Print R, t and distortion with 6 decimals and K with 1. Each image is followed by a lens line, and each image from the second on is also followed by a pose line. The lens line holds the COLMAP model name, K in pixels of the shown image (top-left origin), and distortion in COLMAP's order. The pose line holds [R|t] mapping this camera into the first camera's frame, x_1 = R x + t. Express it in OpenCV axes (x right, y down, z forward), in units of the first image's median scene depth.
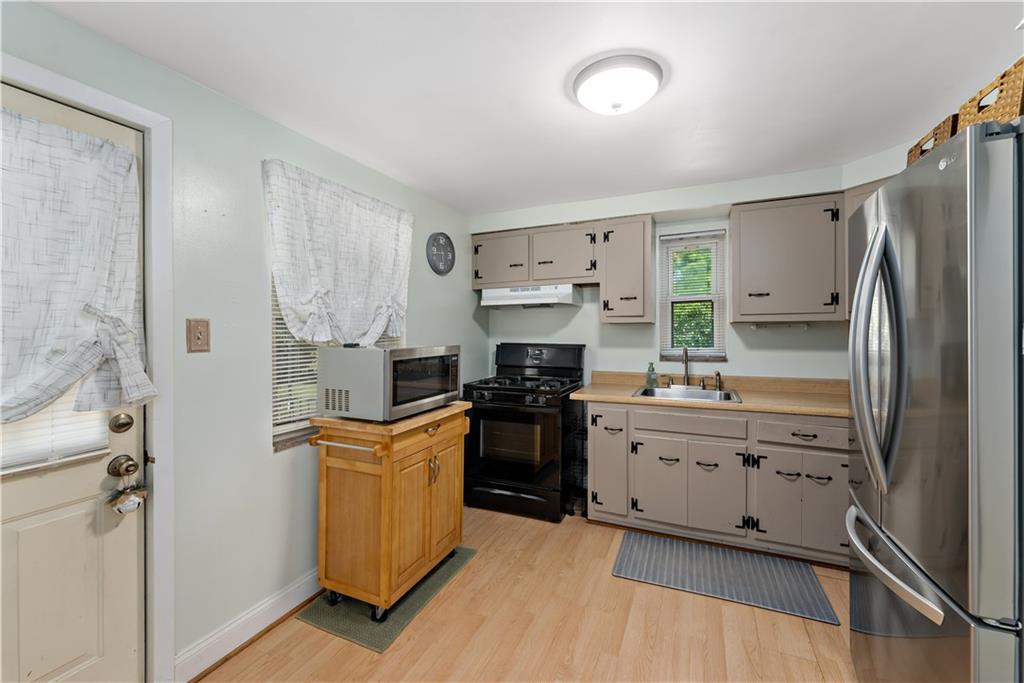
lens RADIAL K [[410.7, 0, 519.8], [0, 410.7, 330.3], [0, 0, 1]] dist [0.000606, 0.001240]
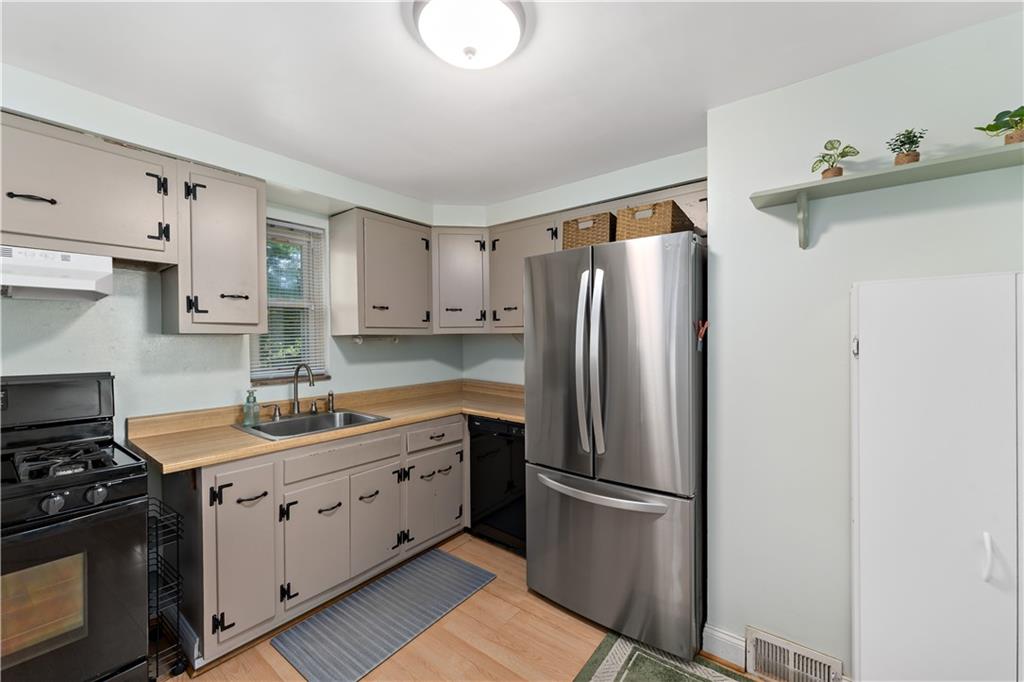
lens RADIAL K [[410.7, 0, 517.7], [0, 410.7, 347.4], [0, 0, 1]] dist [0.000606, 0.001240]
pose [[0.250353, -0.016425, 0.968015, -0.296797], [0.005536, 0.999864, 0.015533, -0.004270], [-0.968139, 0.001470, 0.250410, 0.438769]]
